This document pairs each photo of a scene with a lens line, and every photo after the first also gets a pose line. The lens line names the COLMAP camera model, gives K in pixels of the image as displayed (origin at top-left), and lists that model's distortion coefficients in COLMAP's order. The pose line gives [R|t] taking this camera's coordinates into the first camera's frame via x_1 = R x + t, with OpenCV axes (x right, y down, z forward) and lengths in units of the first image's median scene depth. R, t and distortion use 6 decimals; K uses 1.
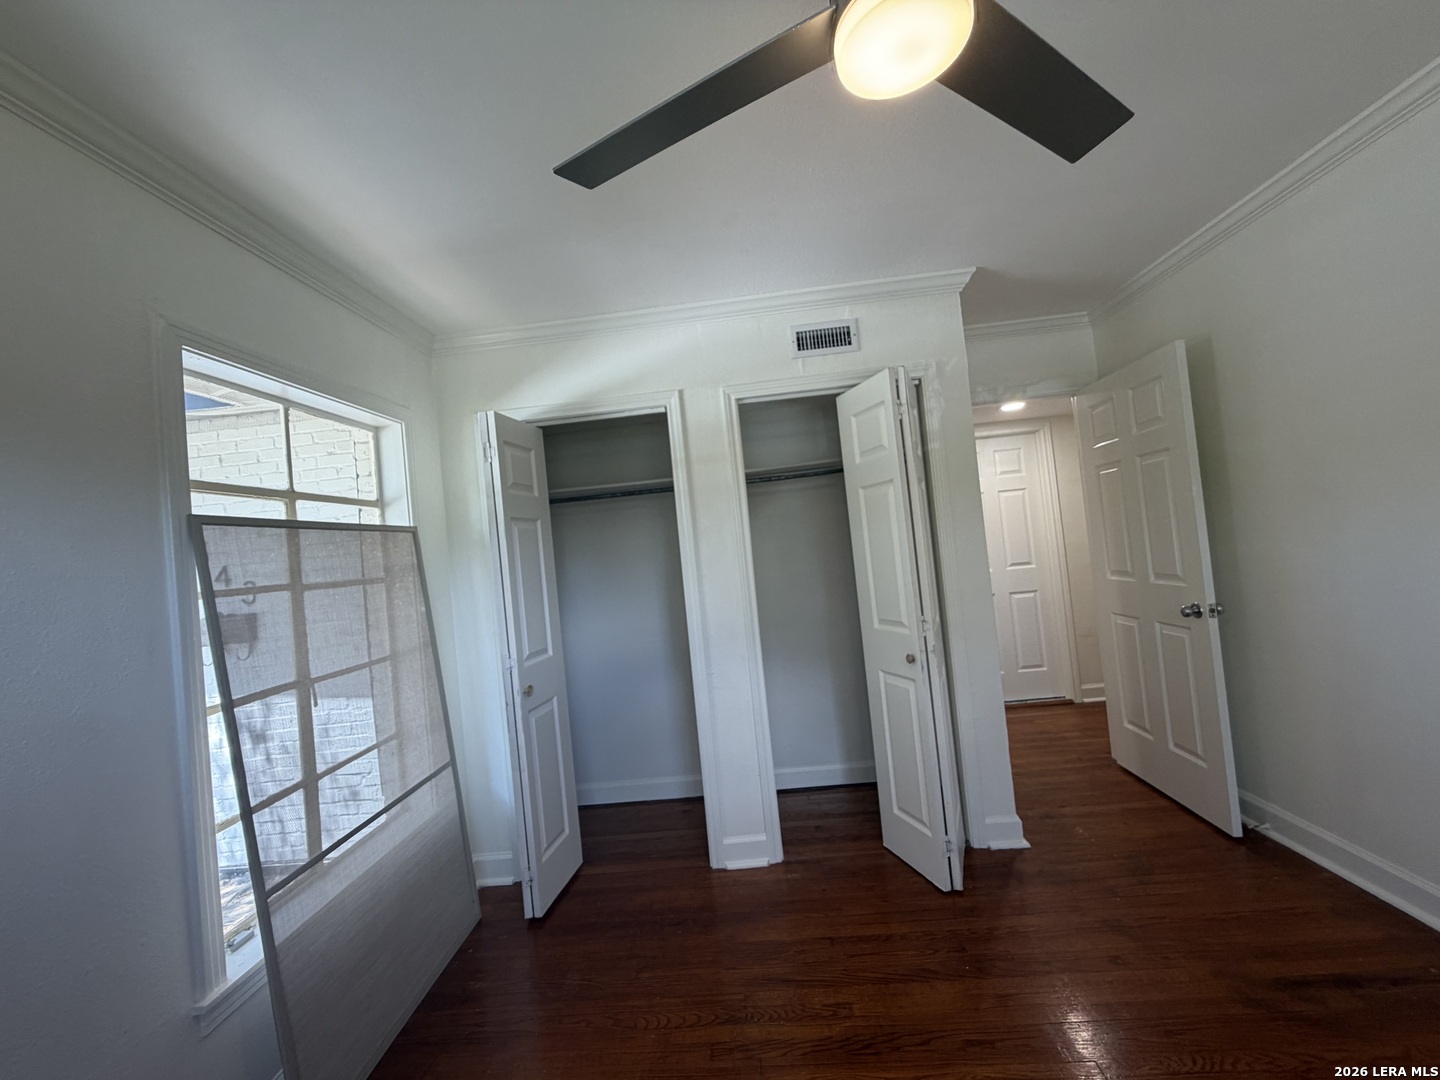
lens RADIAL K [[577.9, 0, 720.0], [0, 577.9, 540.0], [0, 0, 1]] dist [-0.000815, -0.000046]
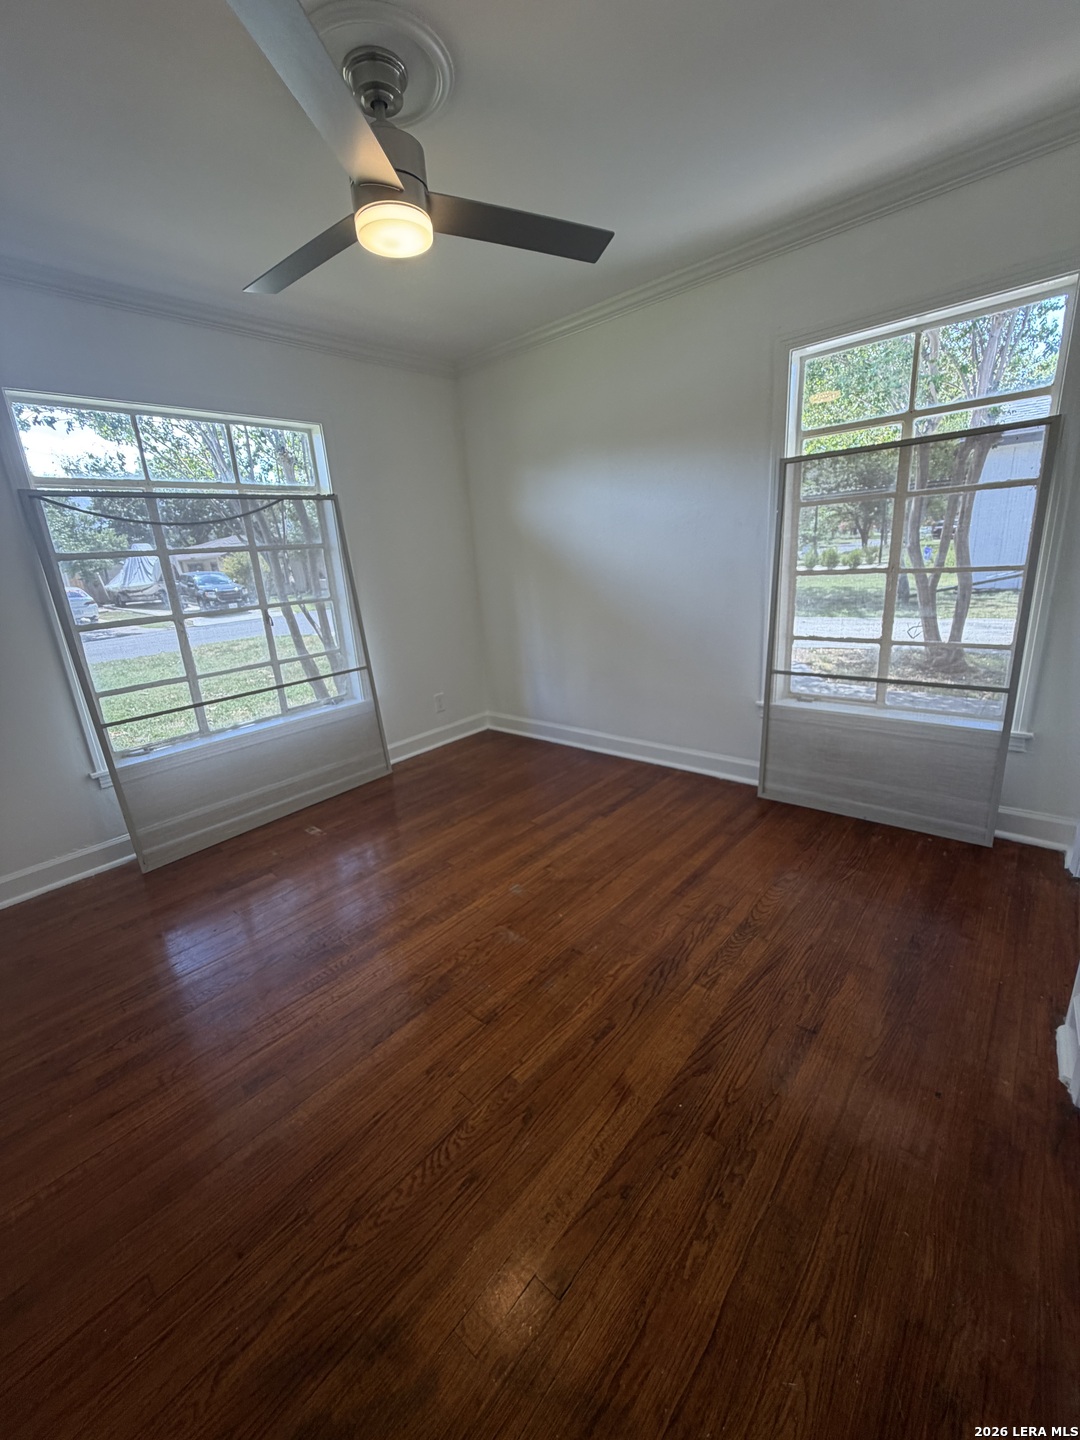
lens RADIAL K [[577.9, 0, 540.0], [0, 577.9, 720.0], [0, 0, 1]] dist [-0.000815, -0.000046]
pose [[-0.605596, 0.362816, -0.708250, 0.925195], [0.144124, 0.925304, 0.350772, -0.023478], [0.782612, 0.110350, -0.612651, 1.306332]]
